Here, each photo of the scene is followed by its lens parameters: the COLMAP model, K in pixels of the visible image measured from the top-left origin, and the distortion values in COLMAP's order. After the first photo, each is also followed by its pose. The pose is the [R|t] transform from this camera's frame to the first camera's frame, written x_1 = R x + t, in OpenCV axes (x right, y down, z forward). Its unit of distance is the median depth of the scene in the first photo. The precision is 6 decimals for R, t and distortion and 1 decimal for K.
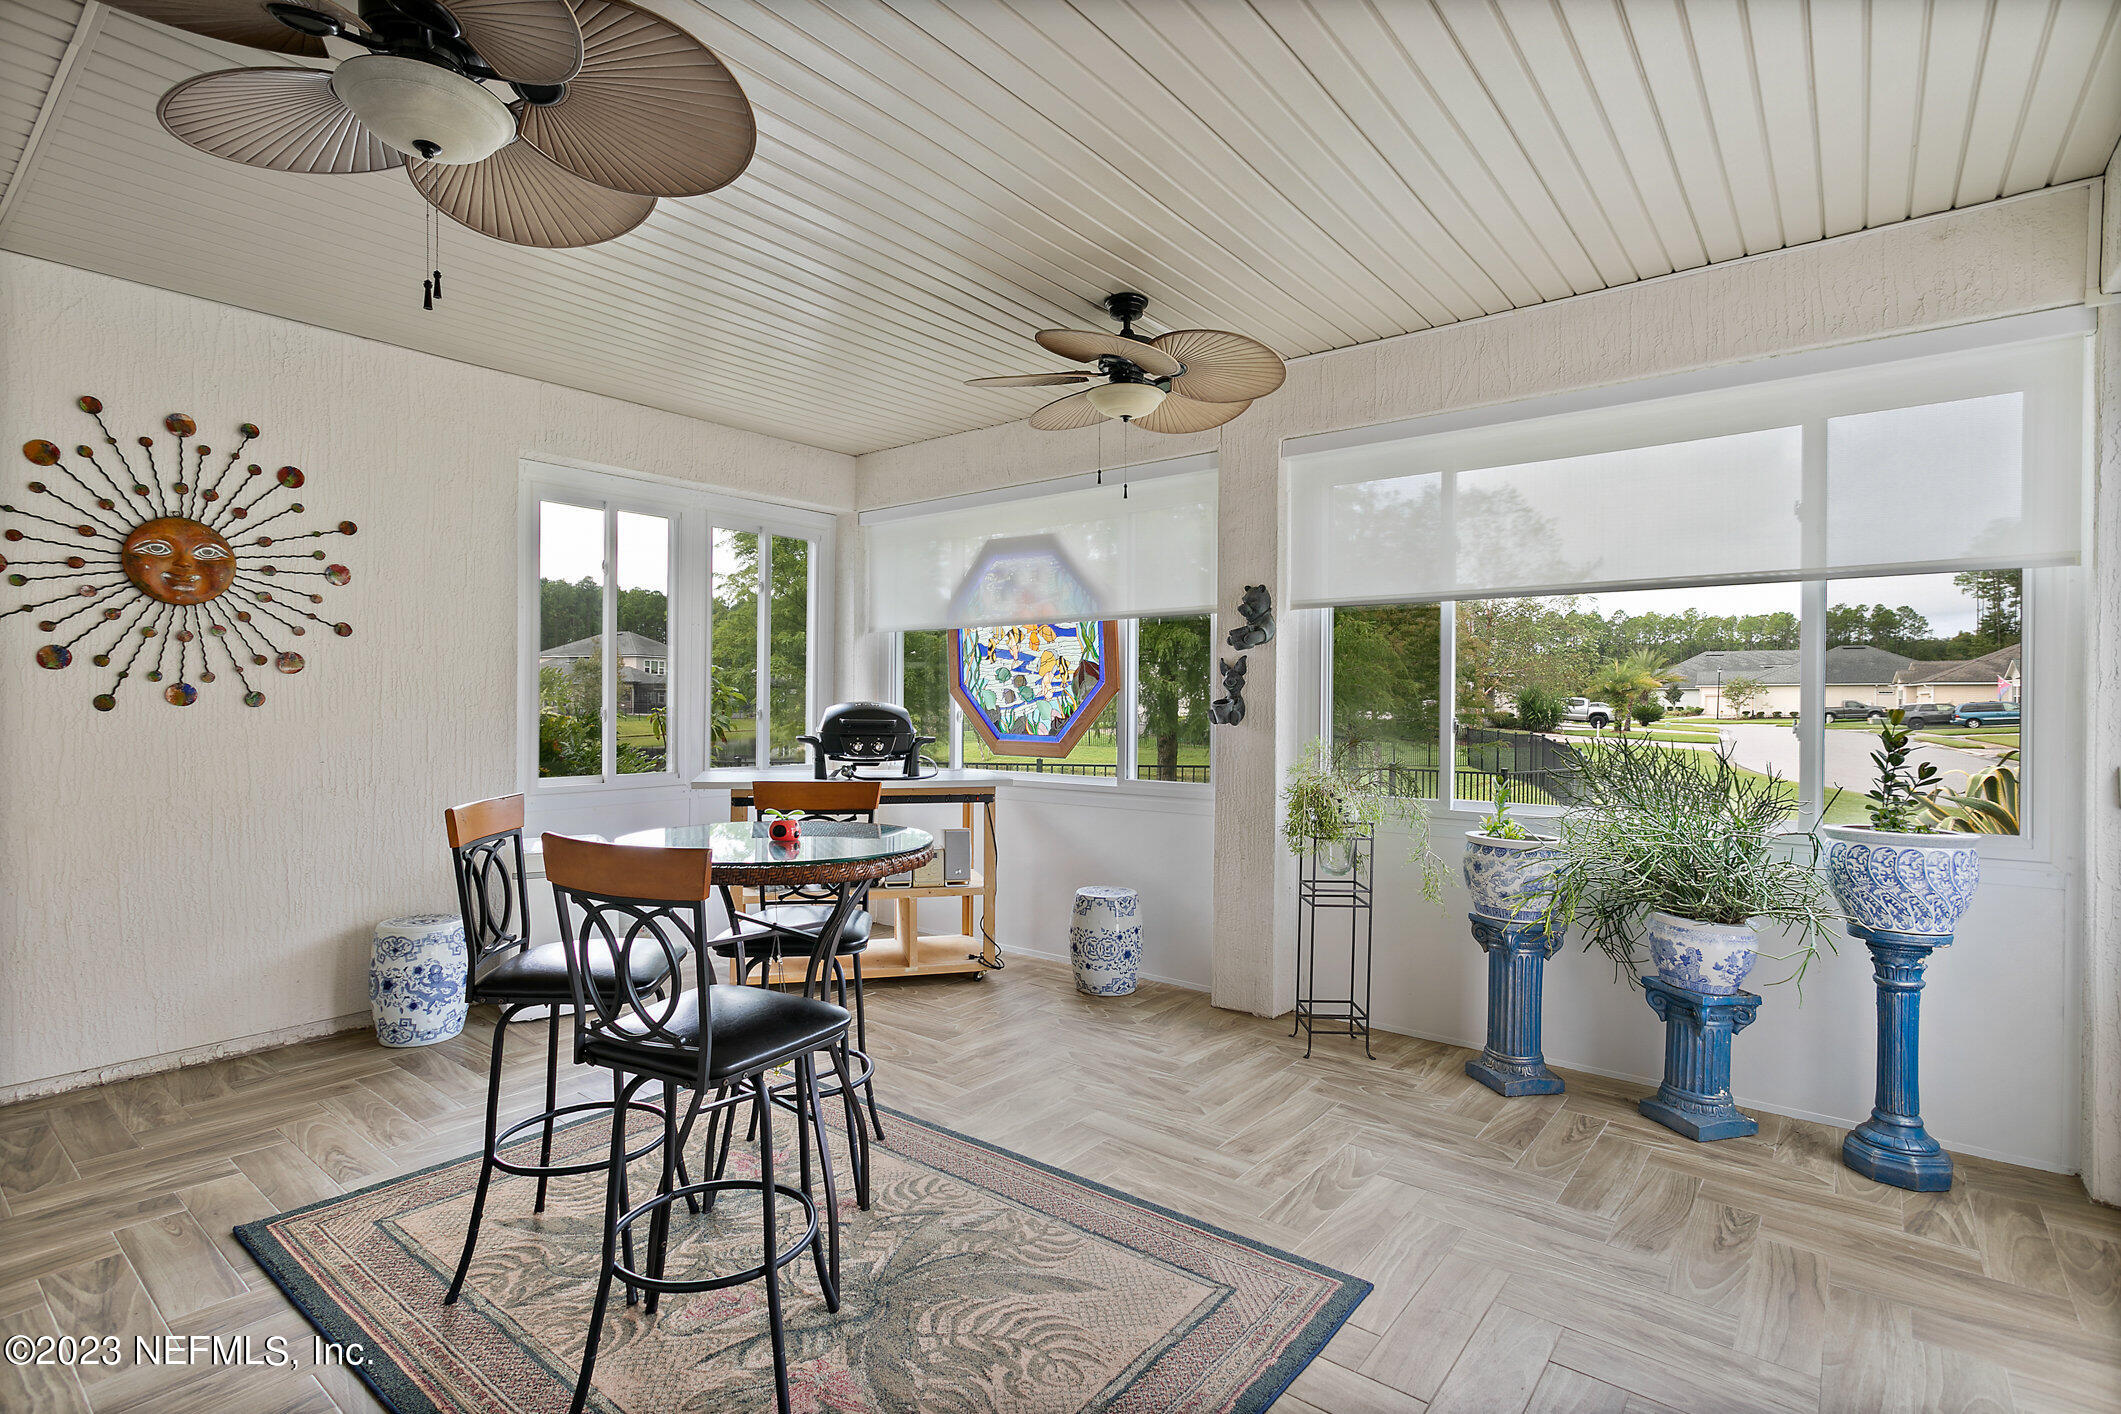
lens RADIAL K [[1028.5, 0, 1060.9], [0, 1028.5, 705.5], [0, 0, 1]] dist [0.001404, 0.000141]
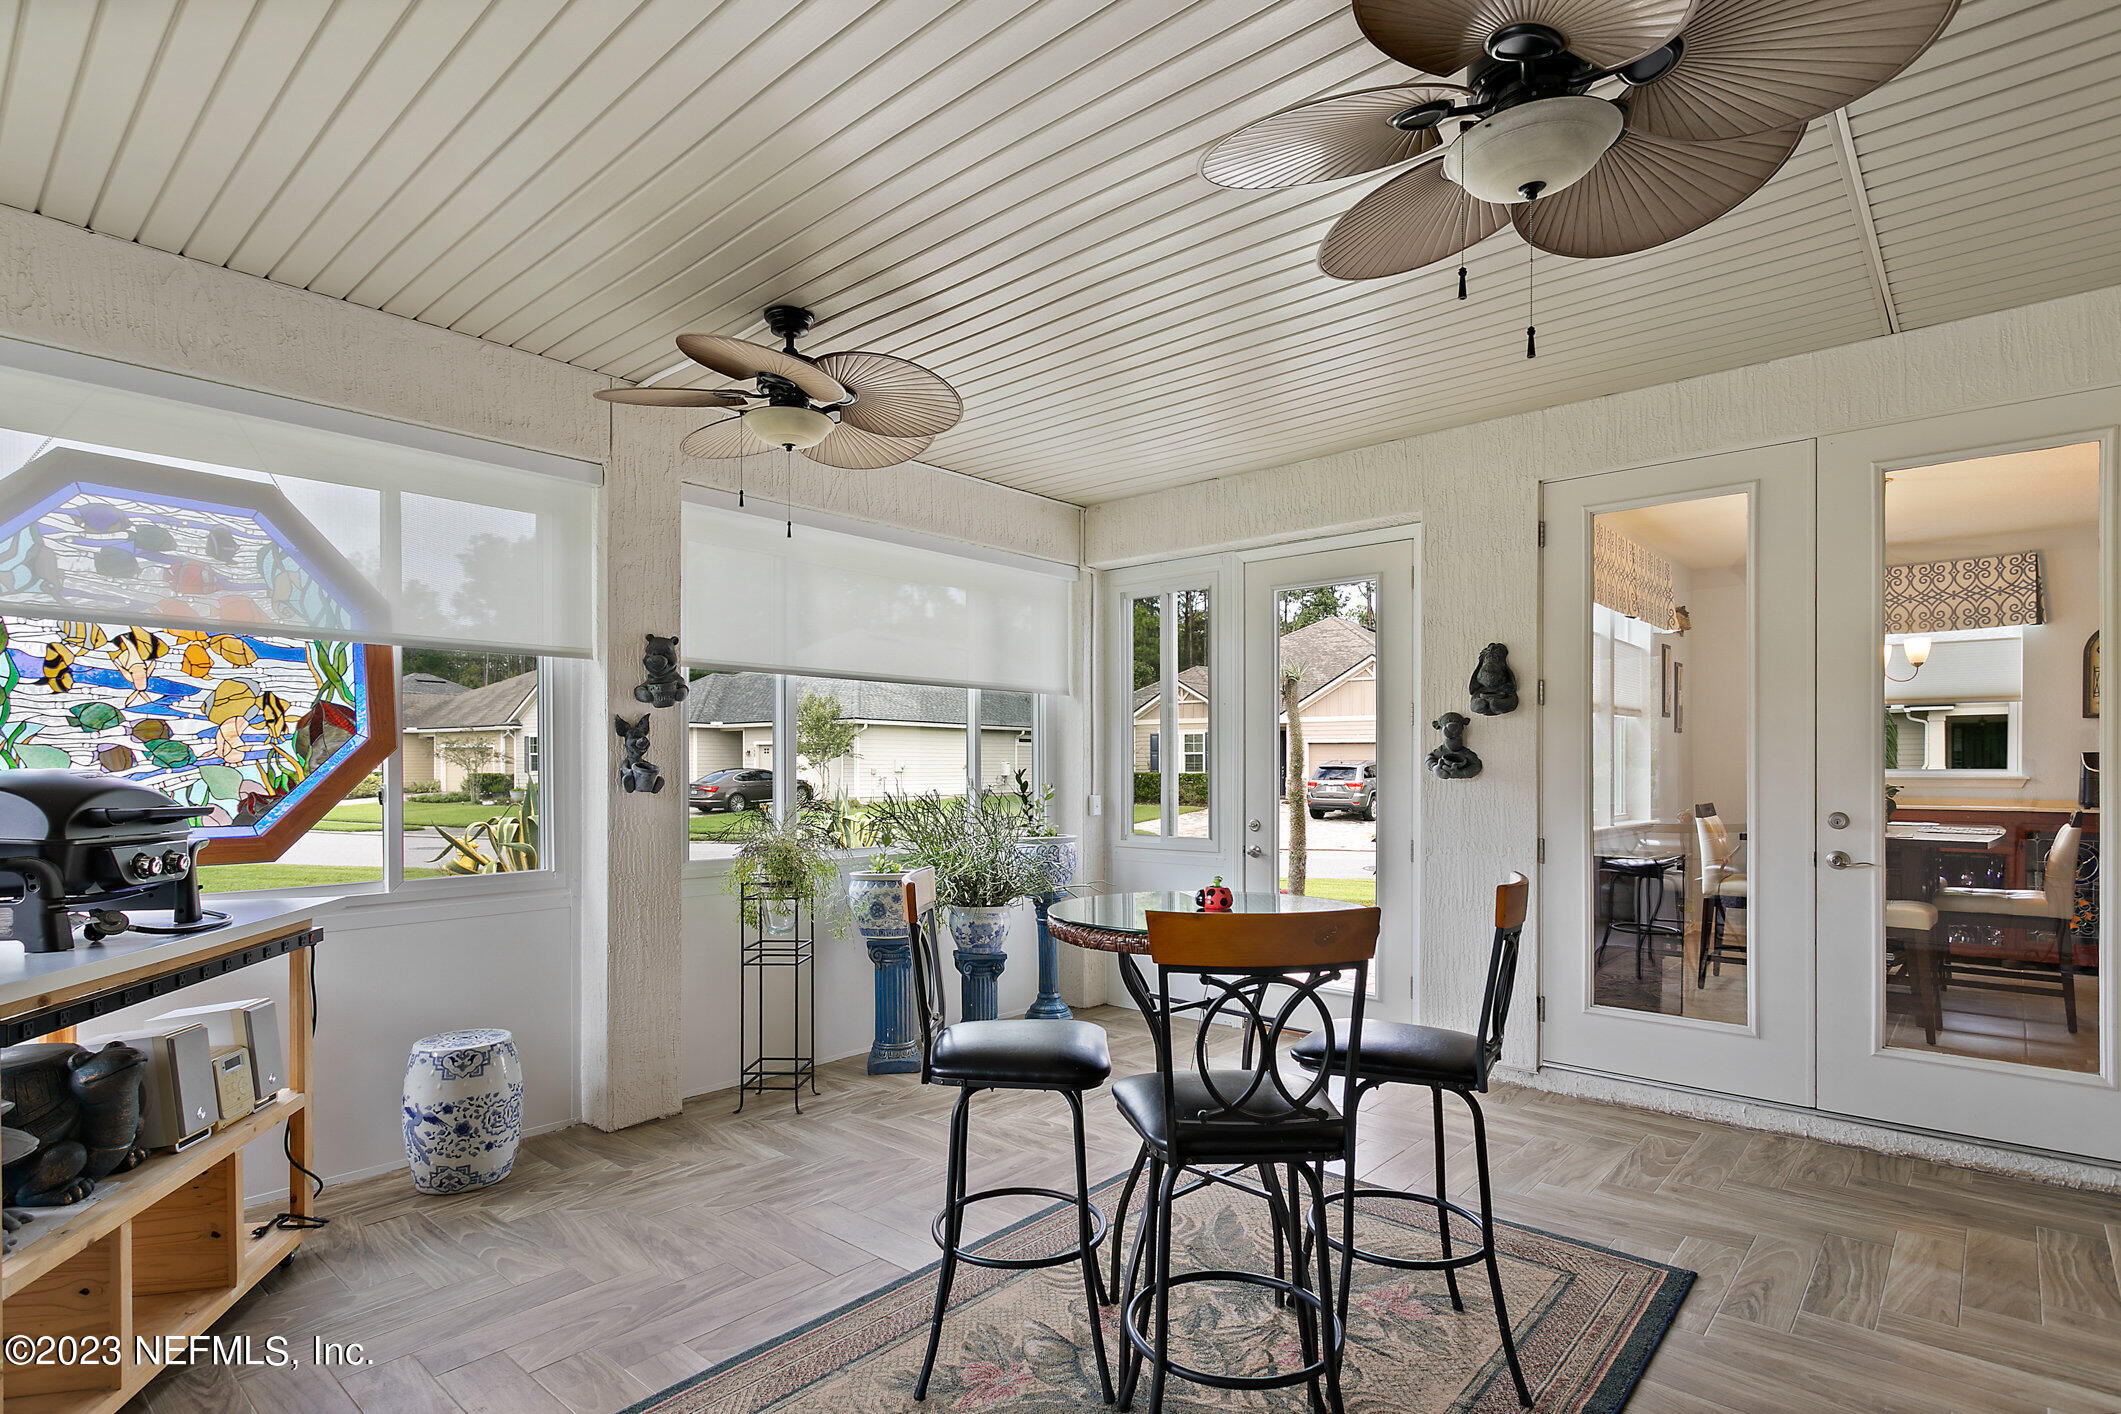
lens RADIAL K [[1028.5, 0, 1112.2], [0, 1028.5, 766.1], [0, 0, 1]] dist [0.001404, 0.000141]
pose [[0.035770, -0.006731, 0.999337, -0.581521], [0.002440, 0.999975, 0.006648, -0.007590], [-0.999357, 0.002201, 0.035786, 0.489207]]
